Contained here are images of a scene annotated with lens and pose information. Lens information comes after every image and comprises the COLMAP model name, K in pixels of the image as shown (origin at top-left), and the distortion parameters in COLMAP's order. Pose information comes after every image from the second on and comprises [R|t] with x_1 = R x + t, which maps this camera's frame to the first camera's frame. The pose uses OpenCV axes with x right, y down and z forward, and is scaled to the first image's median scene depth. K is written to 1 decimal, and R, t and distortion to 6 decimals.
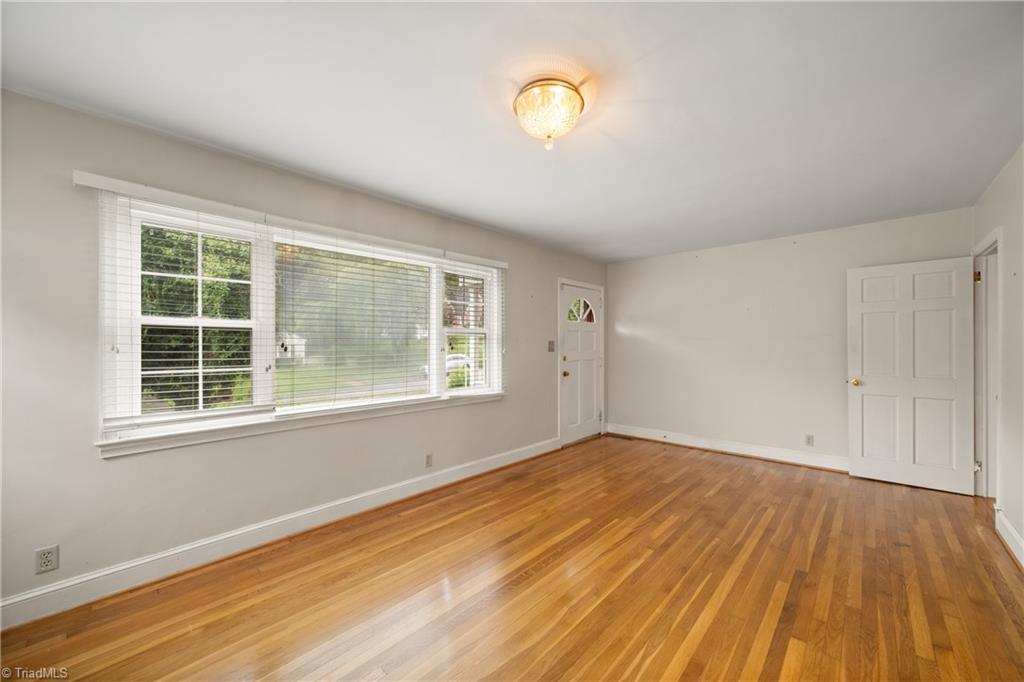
lens RADIAL K [[395.2, 0, 512.0], [0, 395.2, 341.0], [0, 0, 1]] dist [-0.000041, 0.000021]
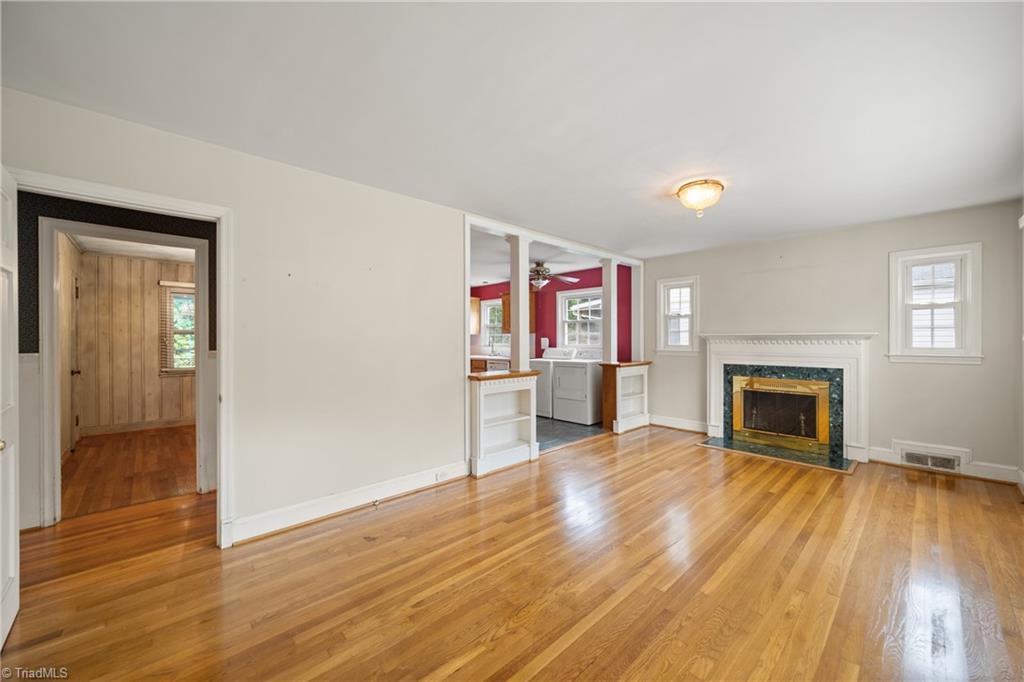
lens RADIAL K [[395.2, 0, 512.0], [0, 395.2, 341.0], [0, 0, 1]] dist [-0.000041, 0.000021]
pose [[-0.997320, 0.006226, 0.072892, 0.501673], [0.006046, 0.999978, -0.002696, 0.017294], [-0.072907, -0.002248, -0.997336, 1.797780]]
